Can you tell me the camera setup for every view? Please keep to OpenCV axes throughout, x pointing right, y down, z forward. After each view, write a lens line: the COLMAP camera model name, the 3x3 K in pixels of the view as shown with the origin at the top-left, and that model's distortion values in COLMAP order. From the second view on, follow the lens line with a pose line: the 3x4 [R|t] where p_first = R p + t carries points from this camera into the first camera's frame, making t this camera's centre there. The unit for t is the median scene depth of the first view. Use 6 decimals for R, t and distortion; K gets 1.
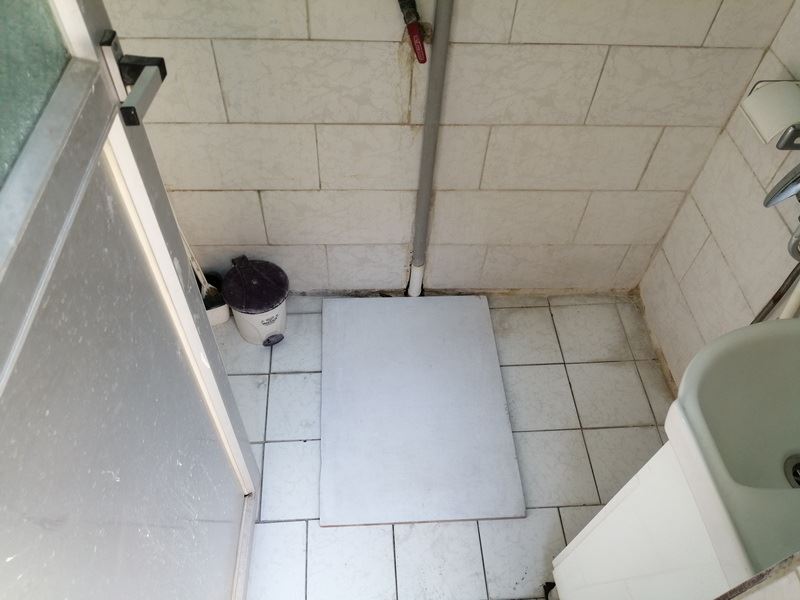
lens RADIAL K [[620.9, 0, 395.9], [0, 620.9, 297.4], [0, 0, 1]] dist [0.004485, -0.038559]
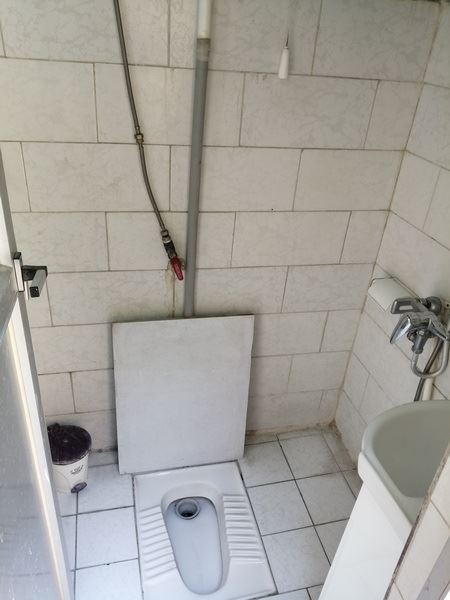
lens RADIAL K [[465.7, 0, 233.4], [0, 465.7, 298.3], [0, 0, 1]] dist [0.004485, -0.038559]
pose [[0.981741, -0.057163, 0.181431, -0.037298], [0.118774, 0.929215, -0.349933, 0.092086], [-0.148585, 0.365092, 0.919038, -0.110716]]
